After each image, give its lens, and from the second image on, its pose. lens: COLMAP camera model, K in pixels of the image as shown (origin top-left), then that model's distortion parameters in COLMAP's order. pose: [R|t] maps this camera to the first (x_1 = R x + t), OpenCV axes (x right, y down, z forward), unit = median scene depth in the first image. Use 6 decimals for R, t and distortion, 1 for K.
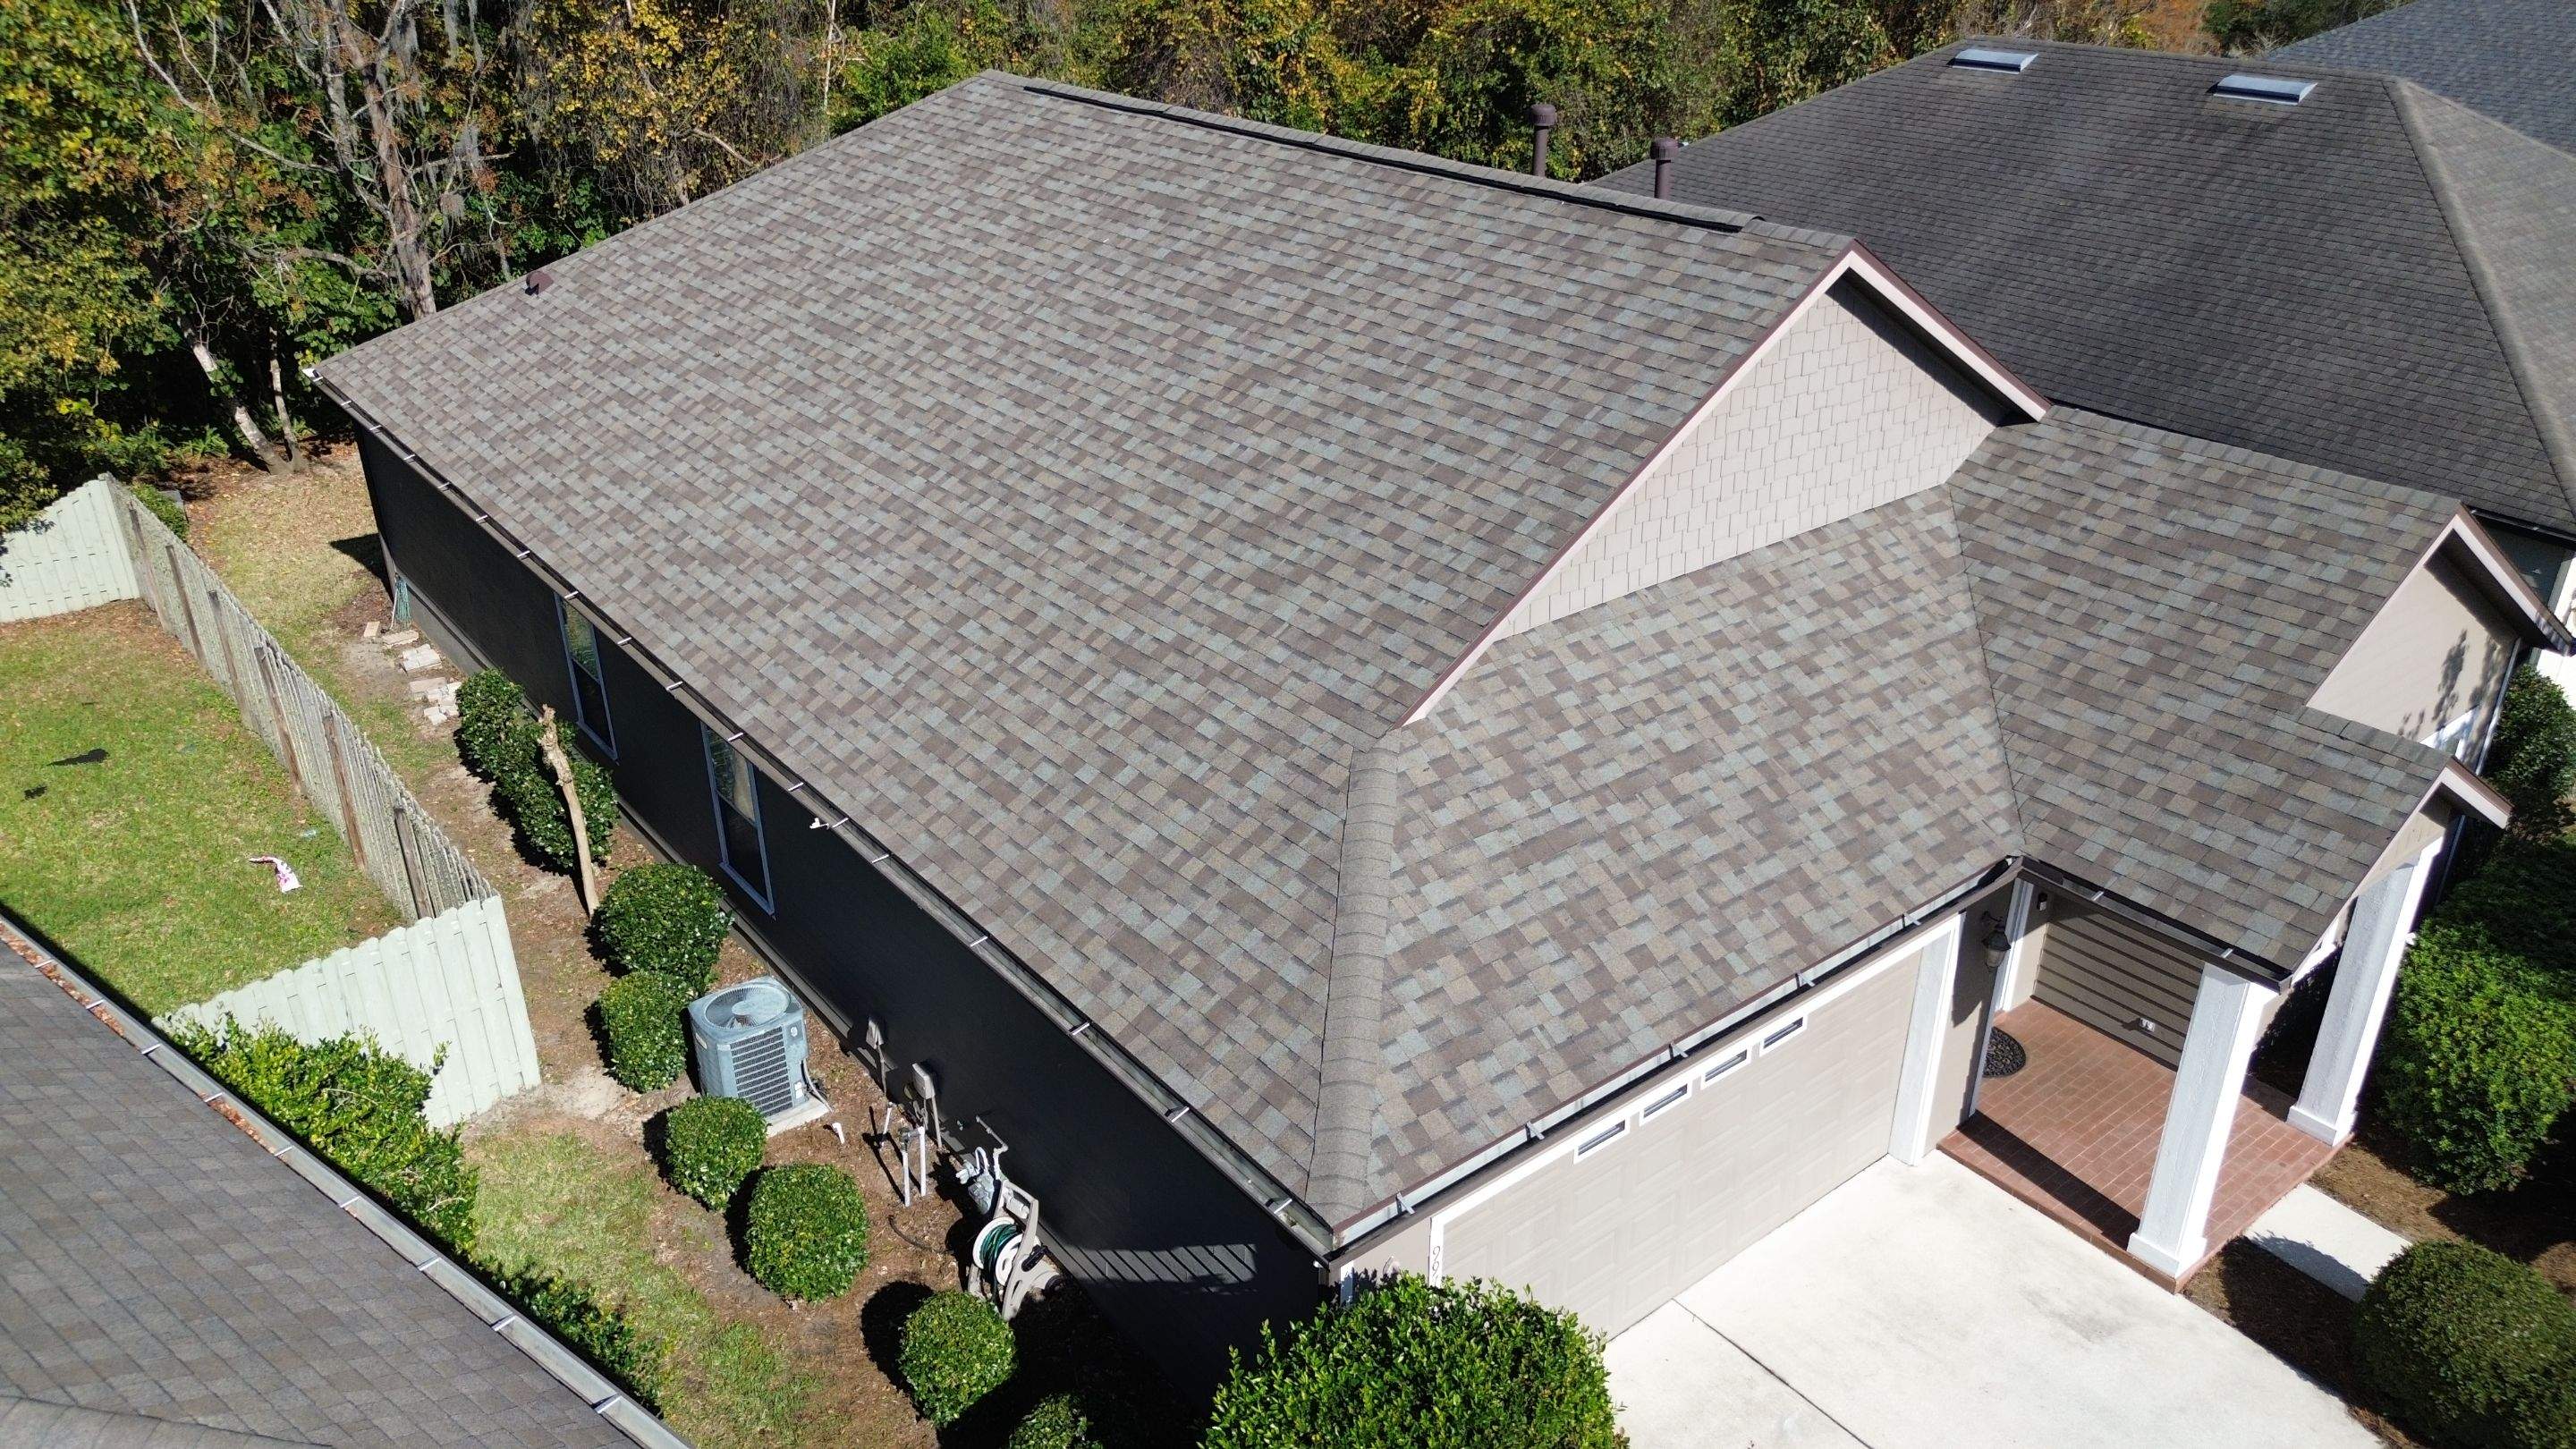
lens RADIAL K [[1830.7, 0, 1291.8], [0, 1830.7, 726.3], [0, 0, 1]] dist [0.059400, -0.053755]
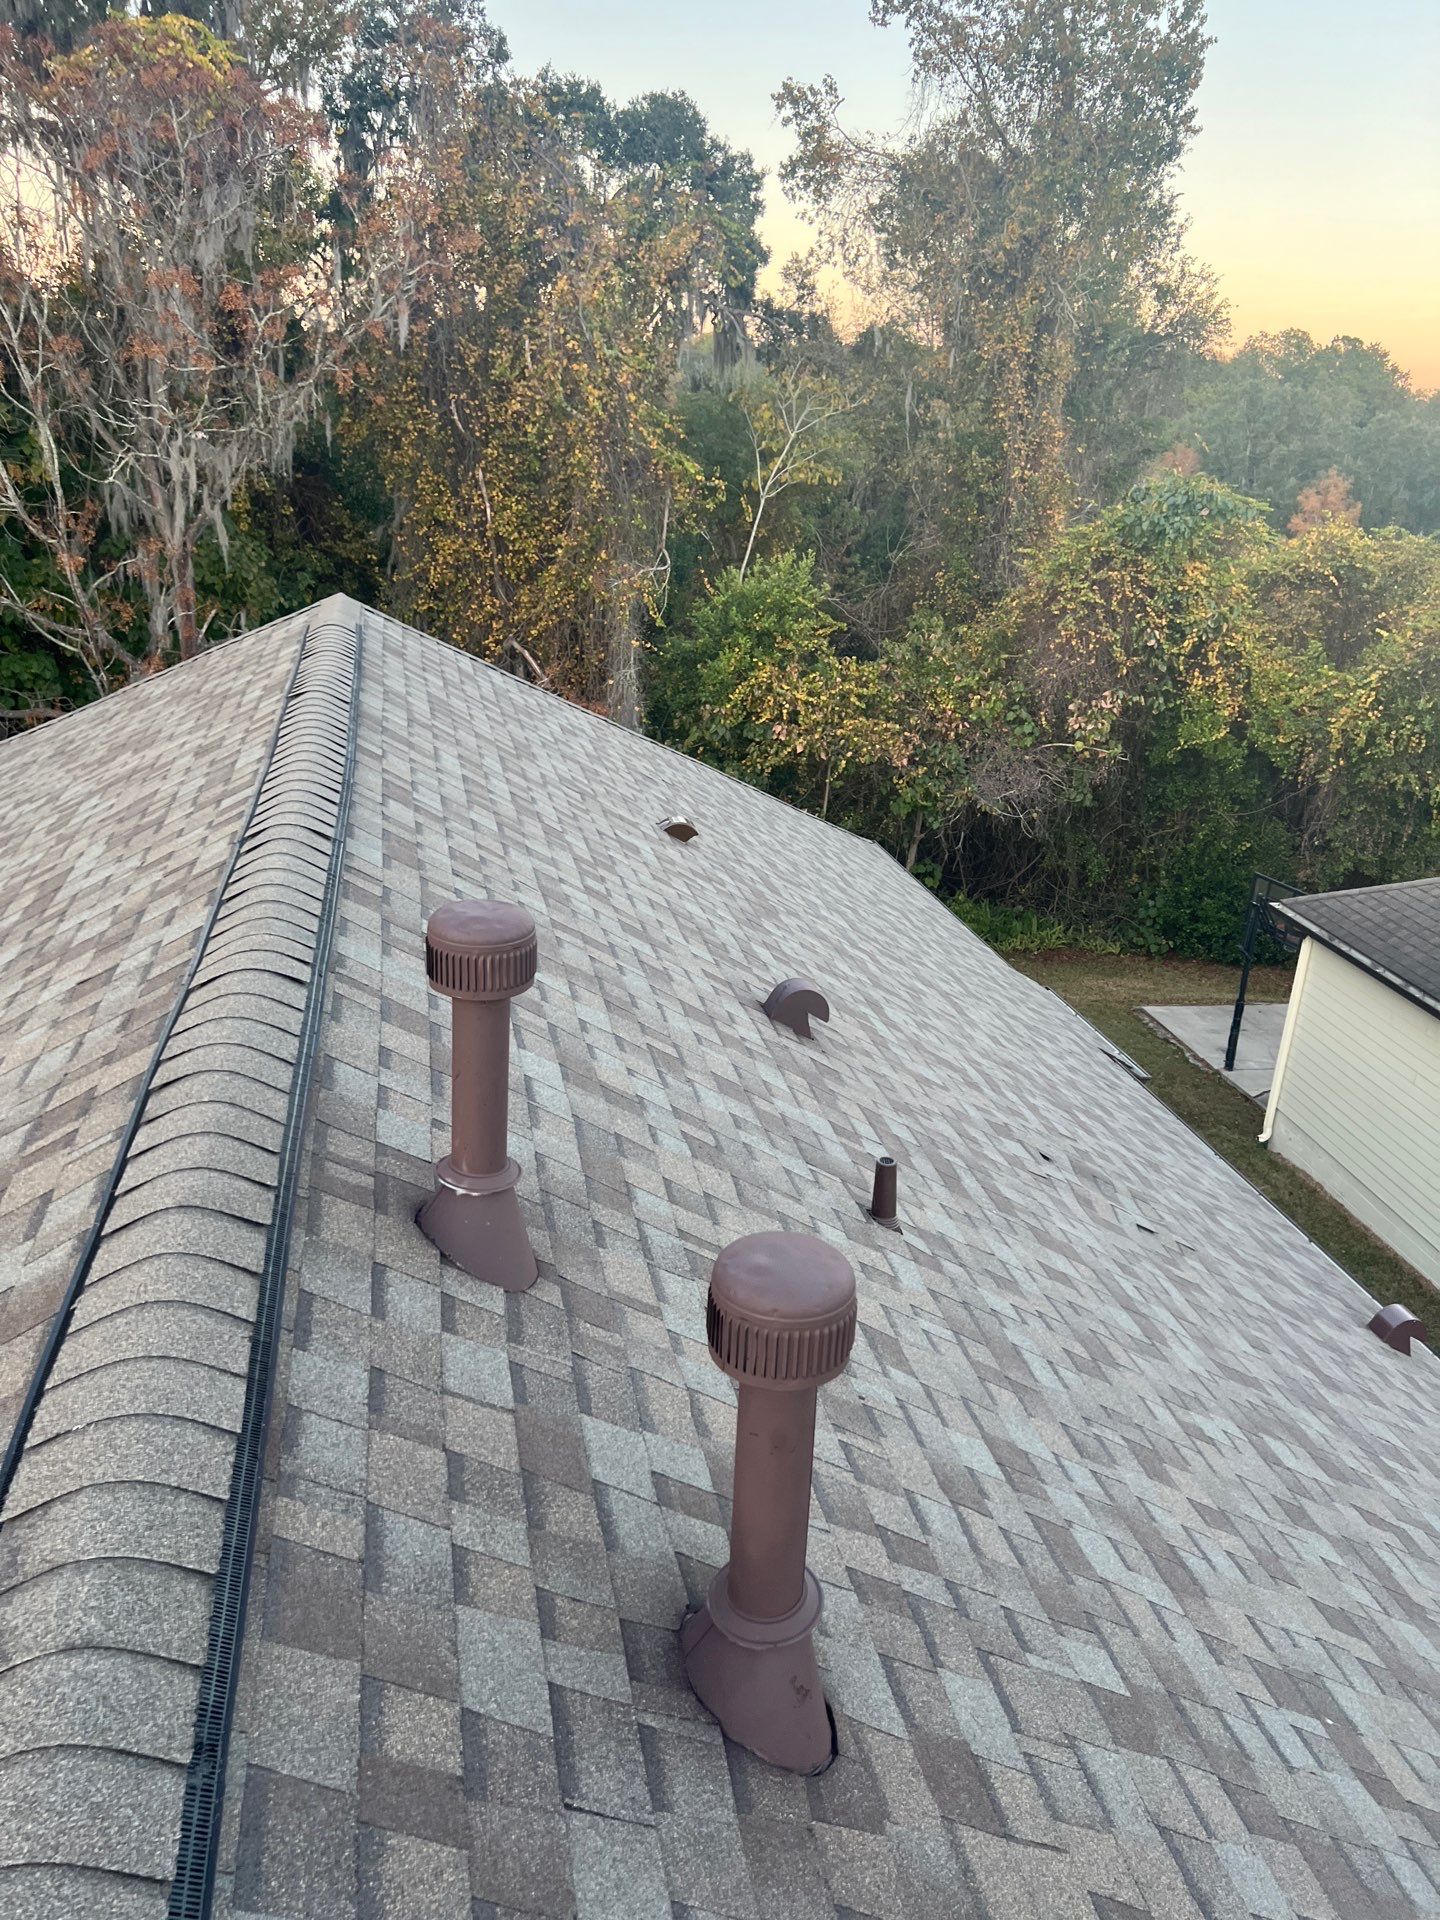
lens RADIAL K [[1428.4, 0, 730.2], [0, 1428.4, 958.5], [0, 0, 1]] dist [0.026156, -0.003094]
pose [[0.895899, 0.207321, -0.392917, 0.203626], [-0.248903, 0.966827, -0.057389, -0.275201], [0.367985, 0.149213, 0.917781, 0.706874]]
